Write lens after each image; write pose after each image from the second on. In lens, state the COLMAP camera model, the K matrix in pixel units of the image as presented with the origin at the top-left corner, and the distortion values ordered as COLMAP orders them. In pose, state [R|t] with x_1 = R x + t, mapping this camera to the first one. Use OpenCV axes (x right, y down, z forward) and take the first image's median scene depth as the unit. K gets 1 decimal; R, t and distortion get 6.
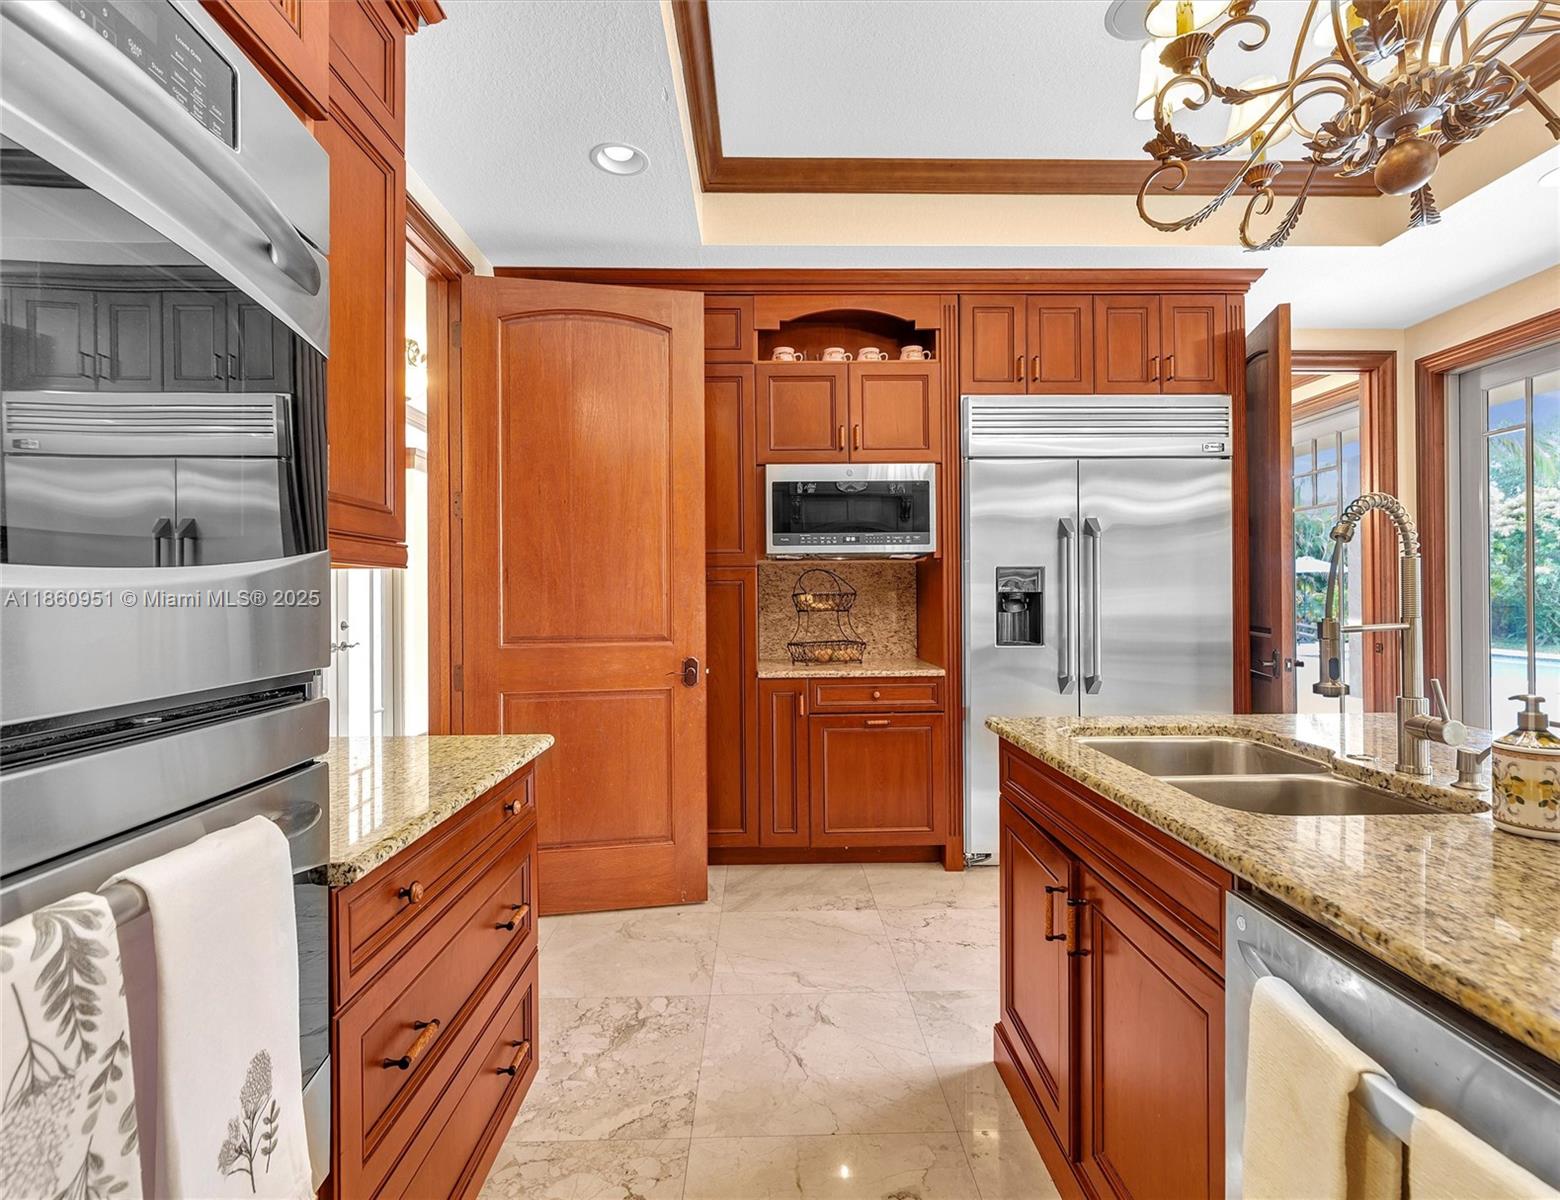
lens RADIAL K [[662.8, 0, 782.2], [0, 662.8, 587.3], [0, 0, 1]] dist [0.000087, 0.000179]
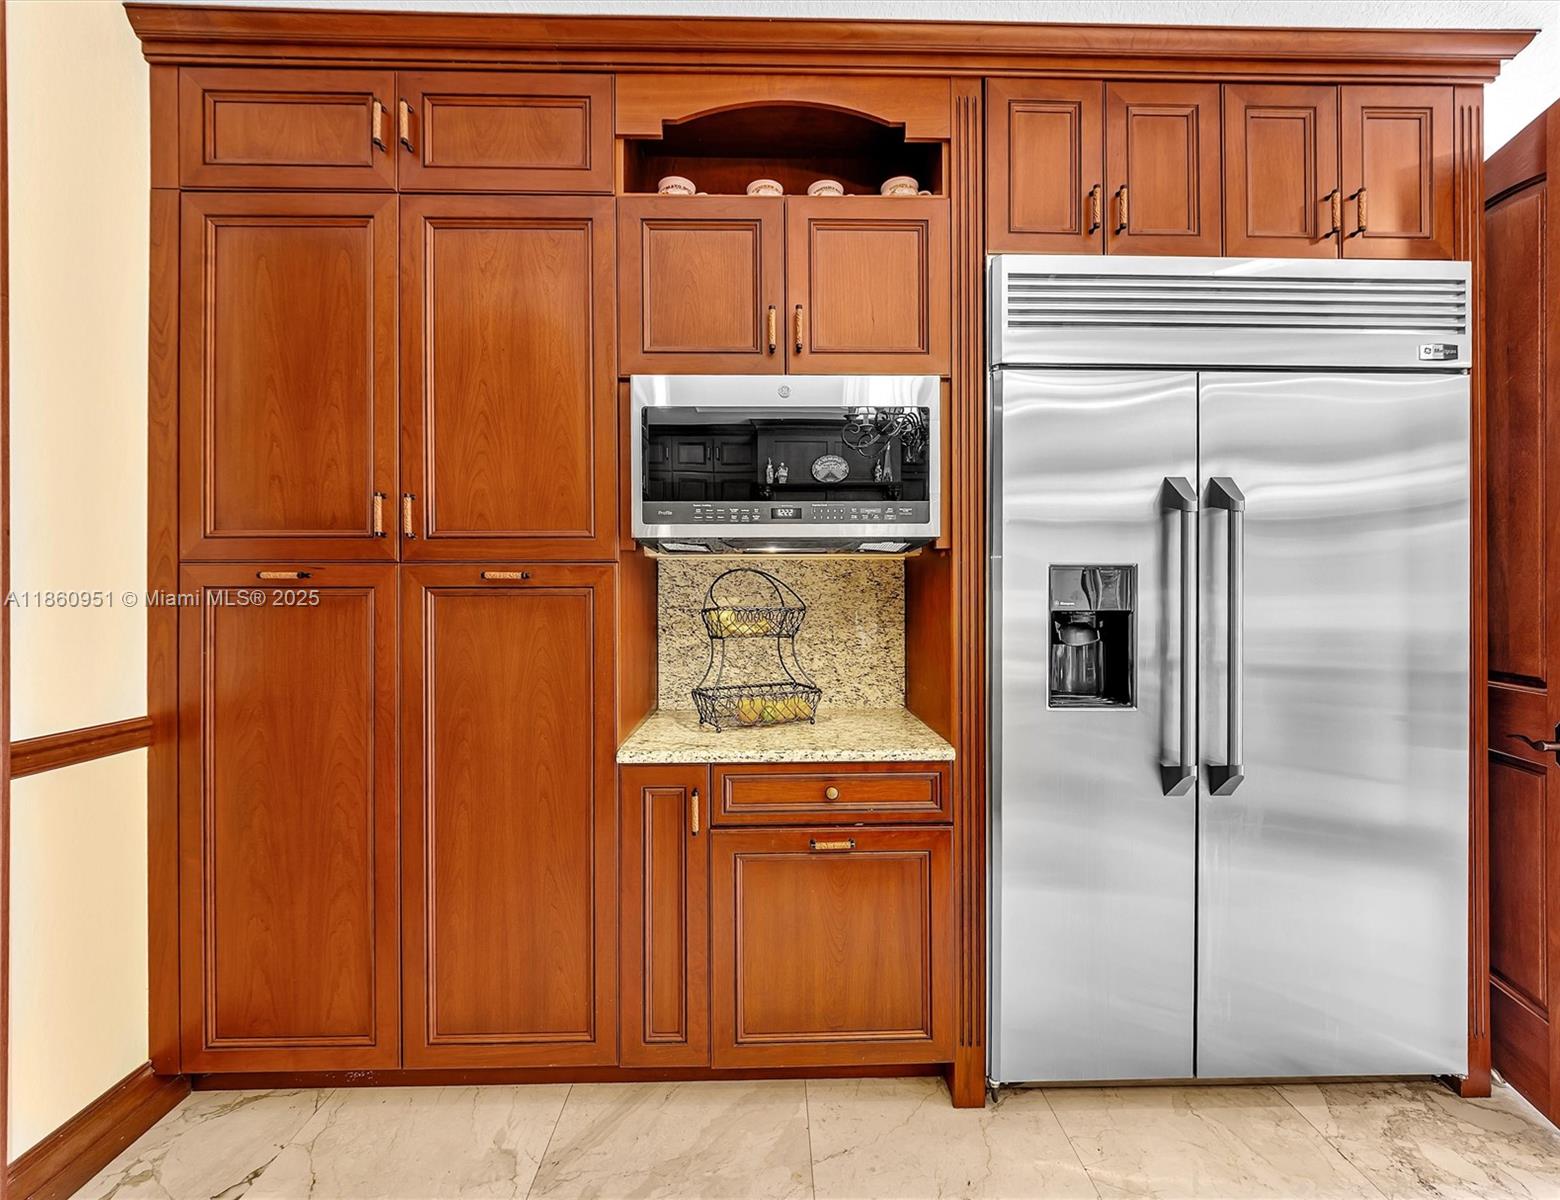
lens RADIAL K [[662.9, 0, 777.0], [0, 662.9, 594.5], [0, 0, 1]] dist [-0.000213, -0.000460]
pose [[0.999955, 0.005404, 0.007809, 0.090299], [-0.005448, 0.999969, 0.005611, -0.007692], [-0.007778, -0.005653, 0.999954, 0.441206]]
